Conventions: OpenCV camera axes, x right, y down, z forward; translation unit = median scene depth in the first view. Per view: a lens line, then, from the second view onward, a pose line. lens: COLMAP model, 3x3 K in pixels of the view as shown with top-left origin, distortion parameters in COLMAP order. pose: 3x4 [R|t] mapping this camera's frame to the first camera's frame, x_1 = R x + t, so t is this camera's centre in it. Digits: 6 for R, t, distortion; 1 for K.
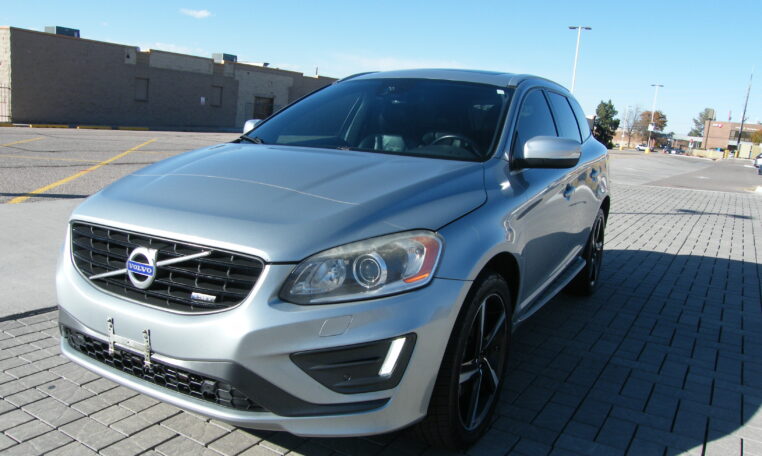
lens RADIAL K [[611.1, 0, 385.1], [0, 611.1, 241.2], [0, 0, 1]] dist [-0.166892, 0.159212]
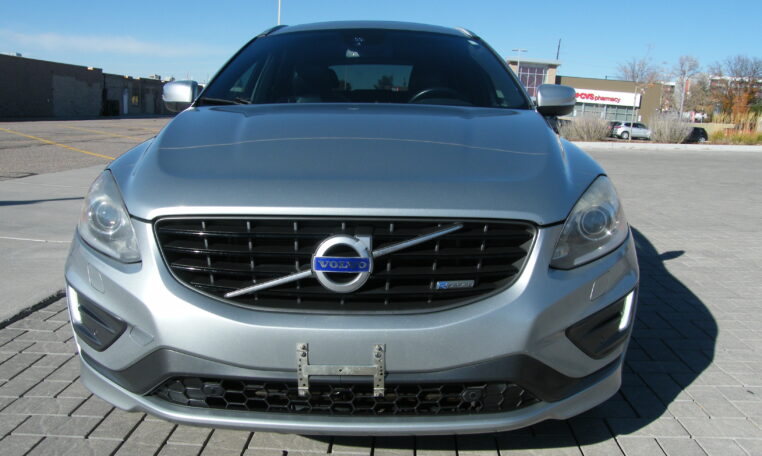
lens RADIAL K [[611.1, 0, 385.1], [0, 611.1, 241.2], [0, 0, 1]] dist [-0.166892, 0.159212]
pose [[0.880624, -0.152553, 0.448586, -0.698884], [0.128972, 0.988180, 0.082868, -0.036609], [-0.455926, -0.015121, 0.889889, 0.335477]]
